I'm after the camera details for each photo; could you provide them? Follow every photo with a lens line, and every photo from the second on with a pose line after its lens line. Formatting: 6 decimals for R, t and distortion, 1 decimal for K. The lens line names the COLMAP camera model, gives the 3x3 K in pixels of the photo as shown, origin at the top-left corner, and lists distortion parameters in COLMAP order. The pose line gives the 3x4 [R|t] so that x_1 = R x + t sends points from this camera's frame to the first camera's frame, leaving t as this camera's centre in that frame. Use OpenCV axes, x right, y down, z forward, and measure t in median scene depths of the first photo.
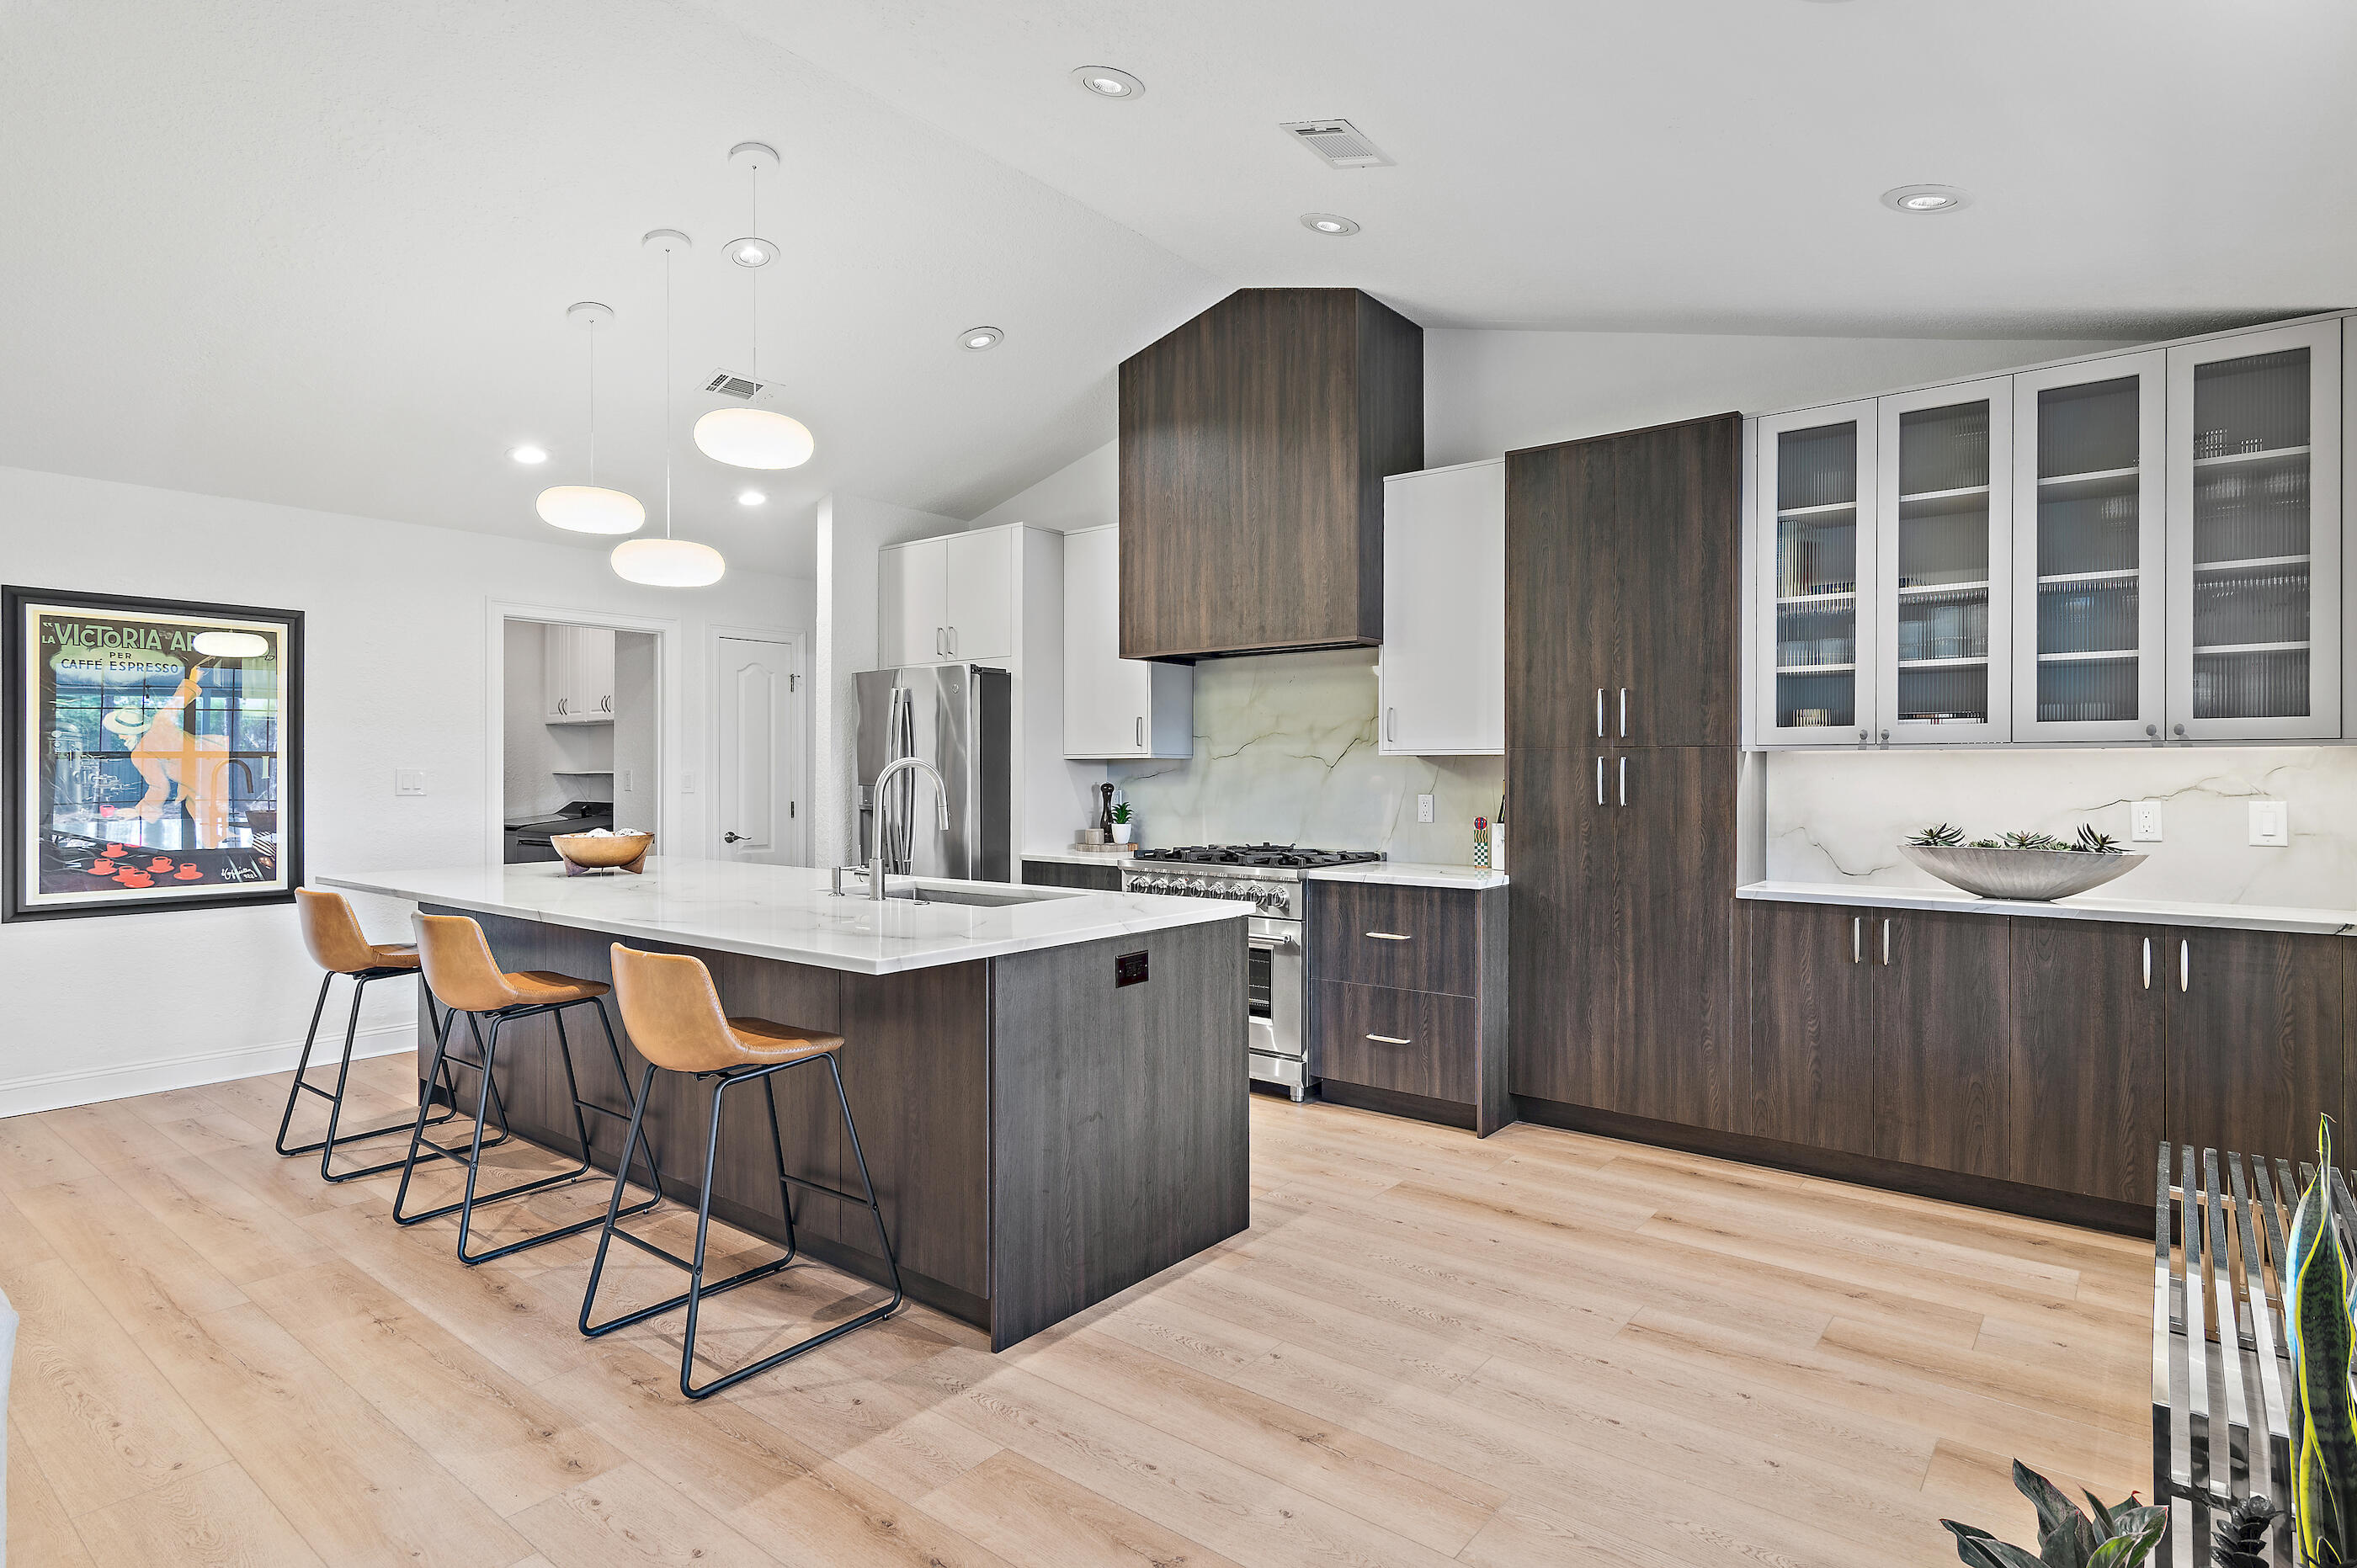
lens RADIAL K [[1201.1, 0, 1170.9], [0, 1201.1, 782.1], [0, 0, 1]] dist [0.004387, -0.002830]
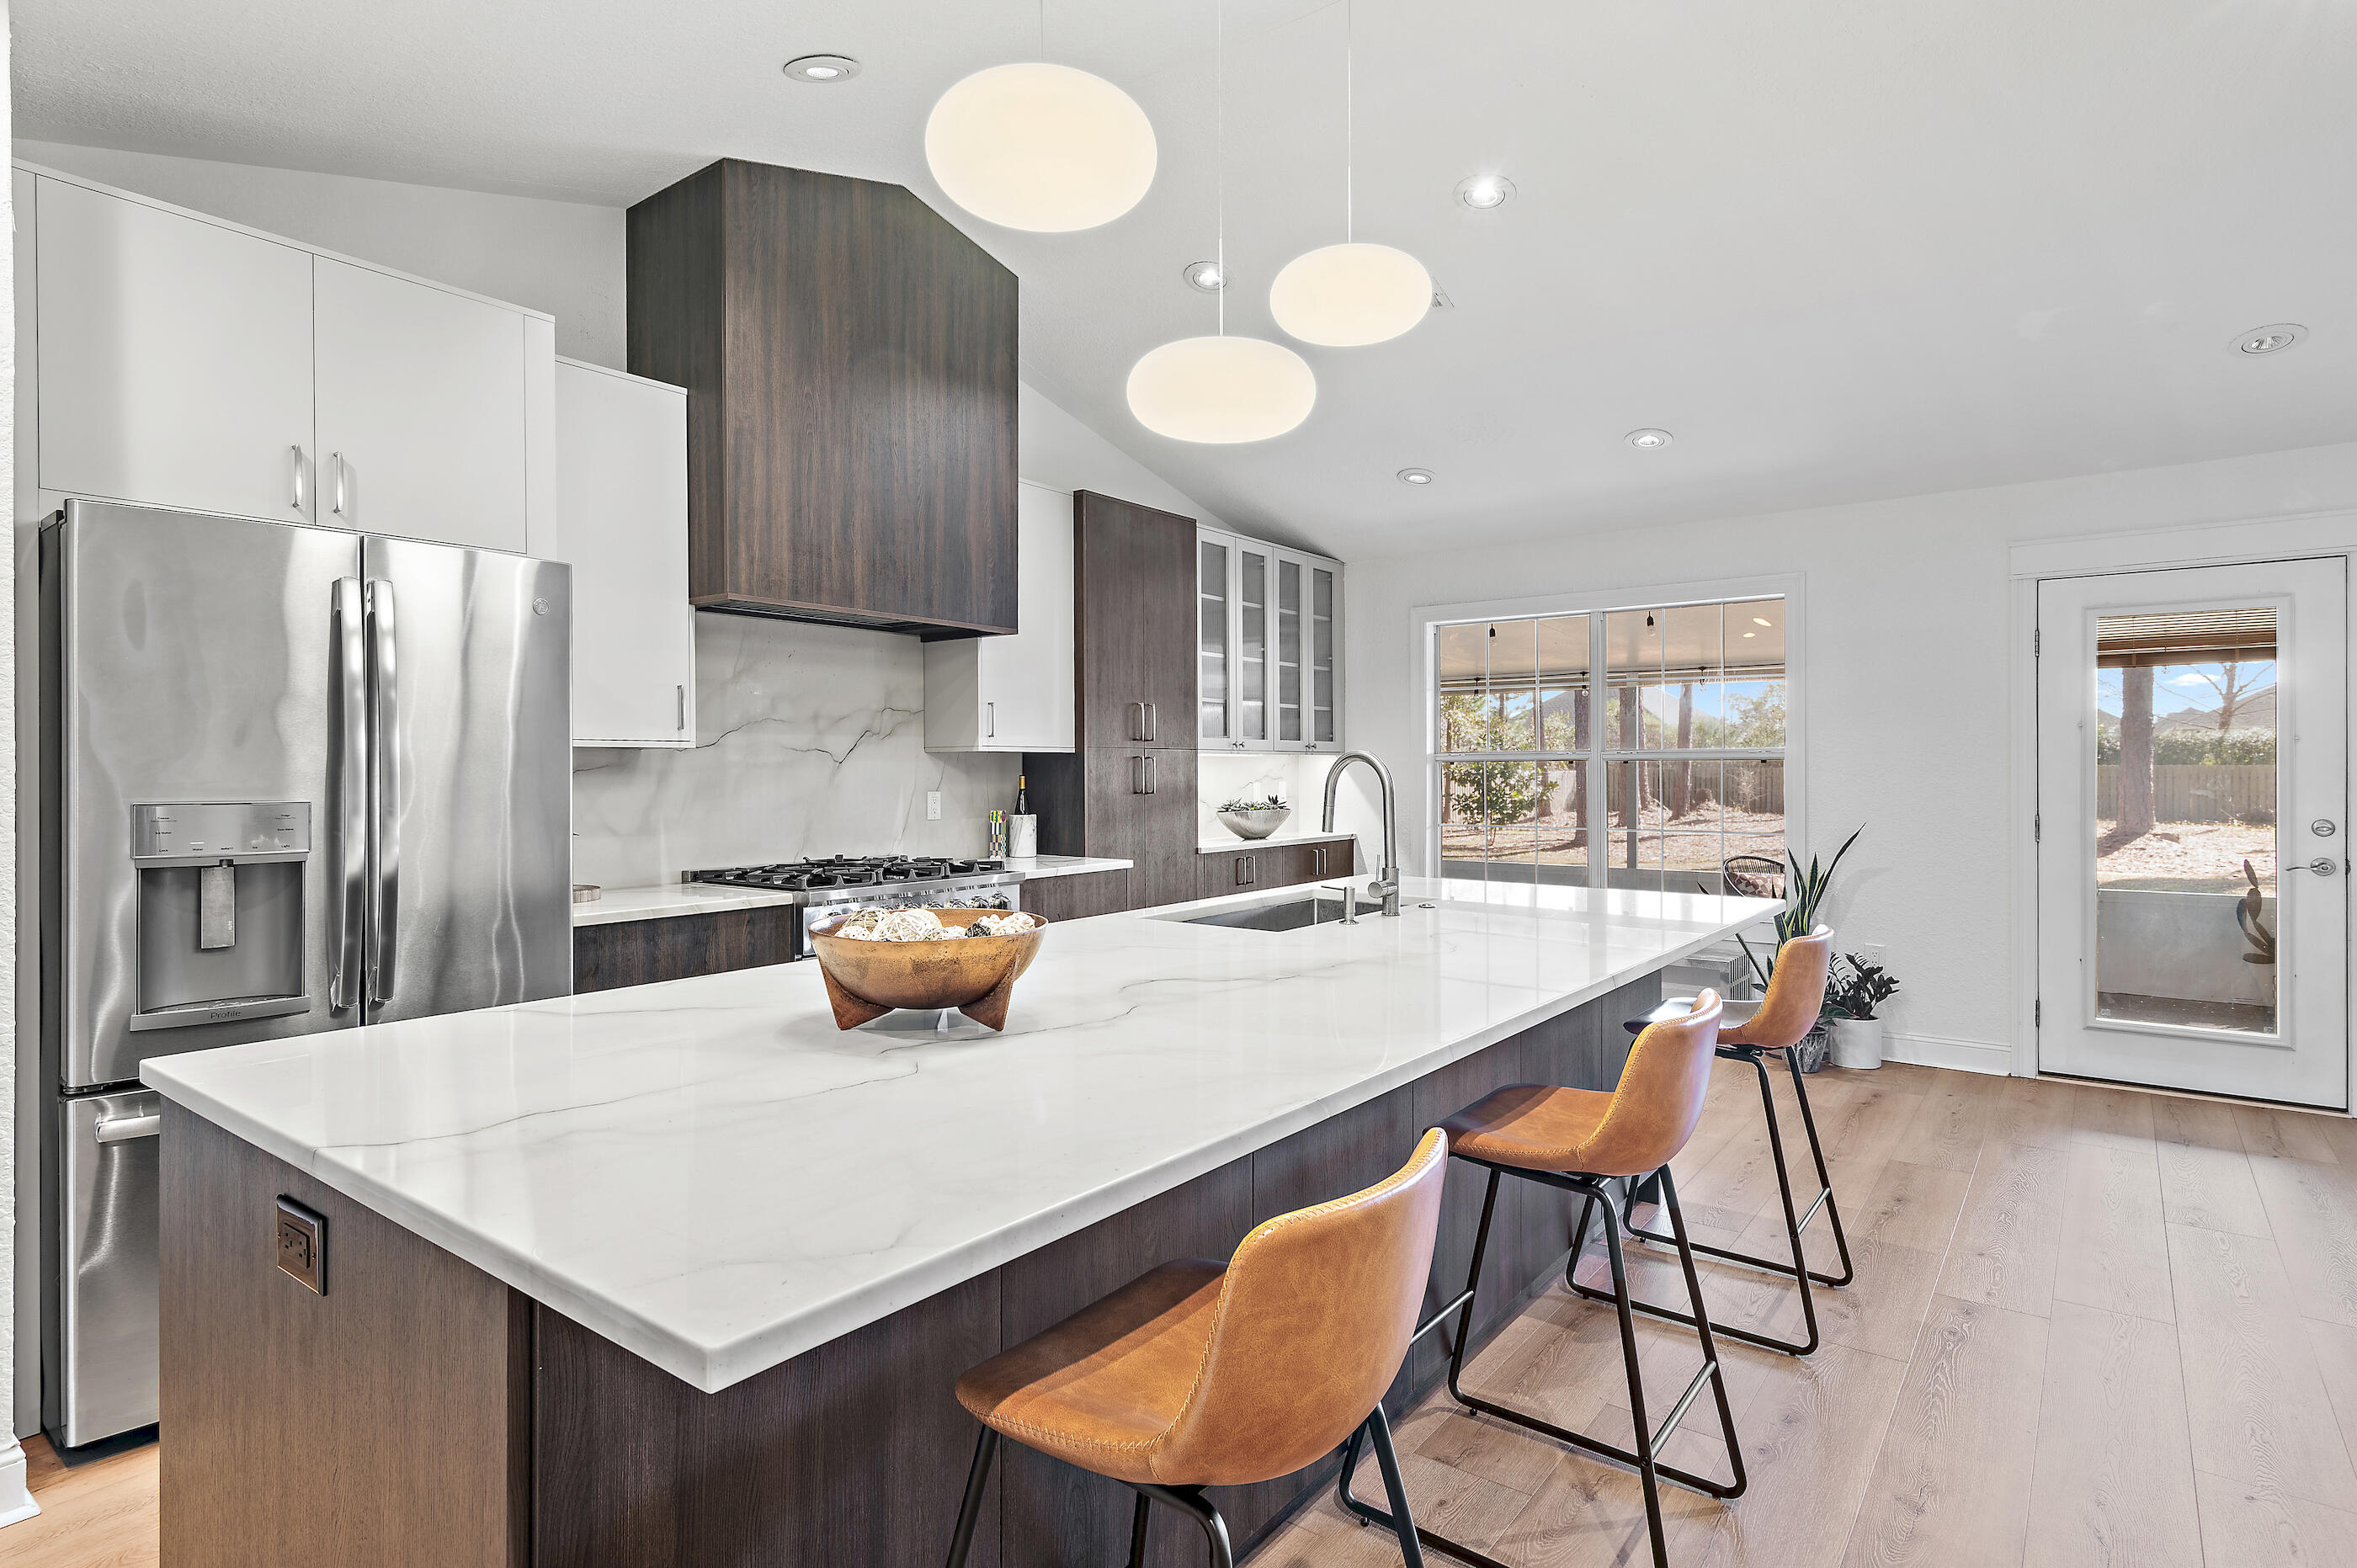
lens RADIAL K [[1201.1, 0, 1181.2], [0, 1201.1, 790.6], [0, 0, 1]] dist [0.004387, -0.002830]
pose [[-0.023035, -0.017835, 0.999576, -0.813816], [0.013084, 0.999750, 0.018139, -0.005460], [-0.999649, 0.013497, -0.022796, 0.864767]]
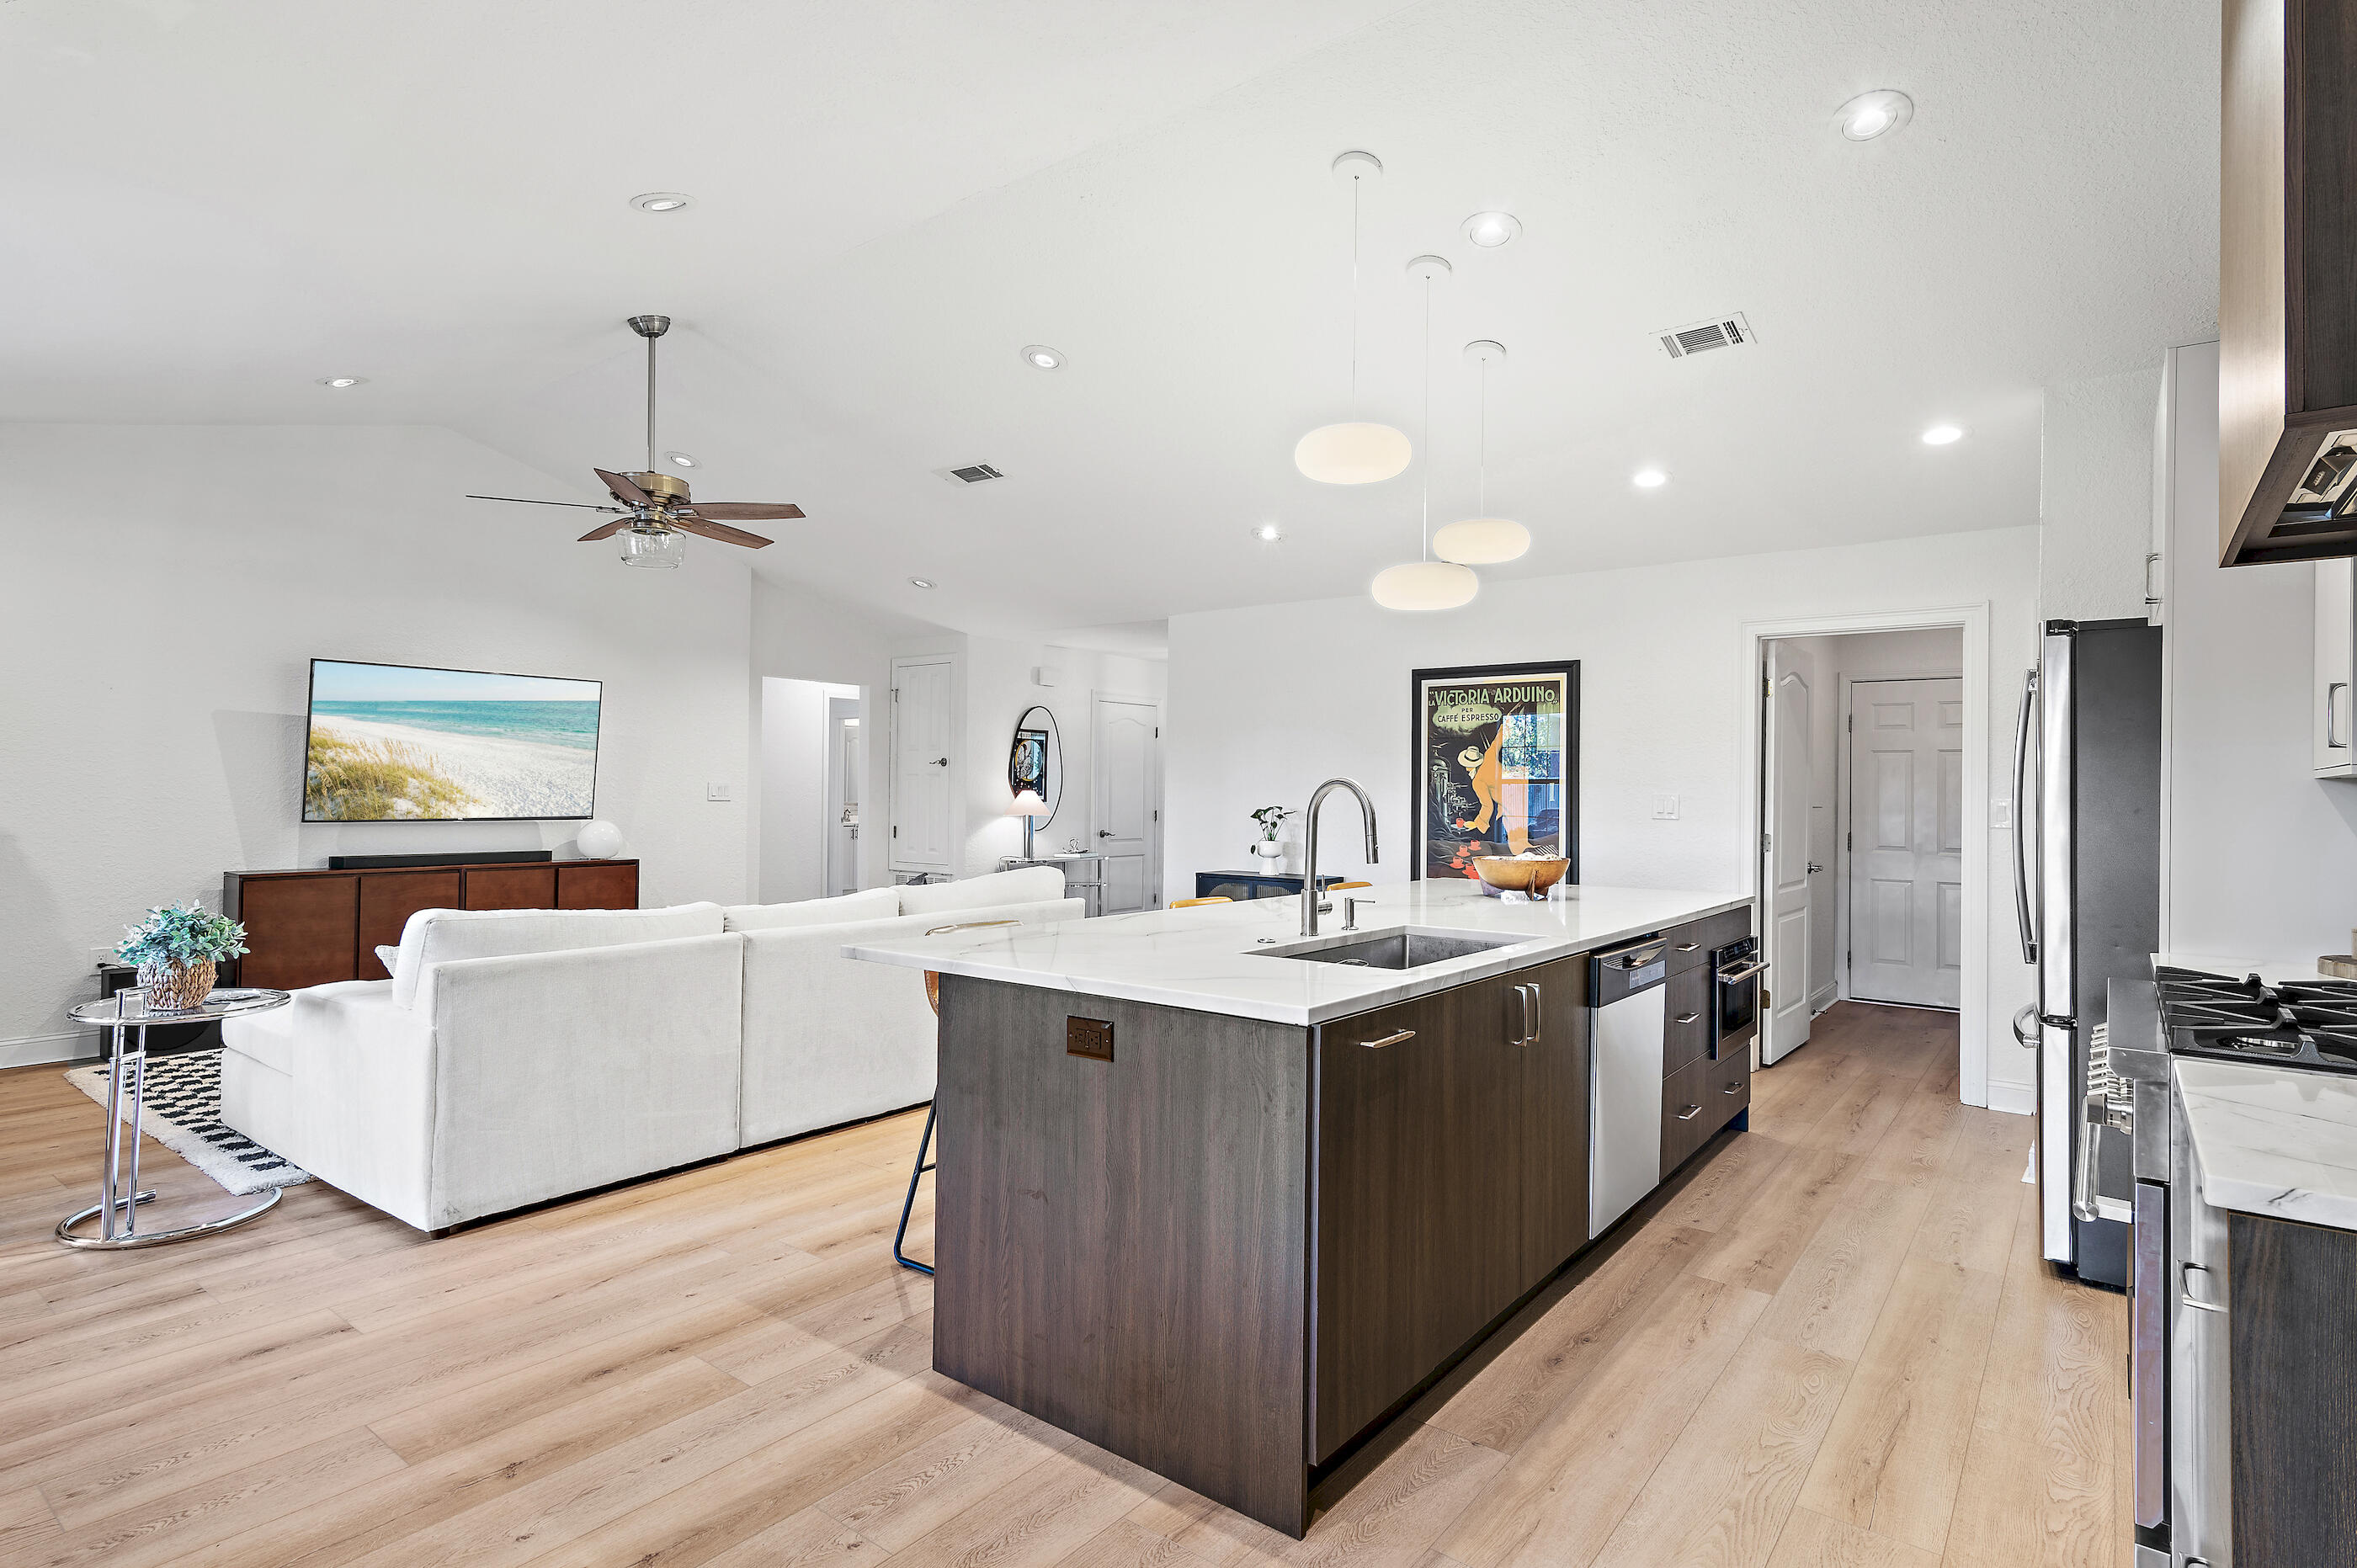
lens RADIAL K [[1201.1, 0, 1203.8], [0, 1201.1, 781.2], [0, 0, 1]] dist [0.004387, -0.002830]
pose [[0.030398, -0.007684, -0.999508, 0.485683], [-0.021963, 0.999724, -0.008354, -0.006257], [0.999297, 0.022206, 0.030221, 0.664107]]
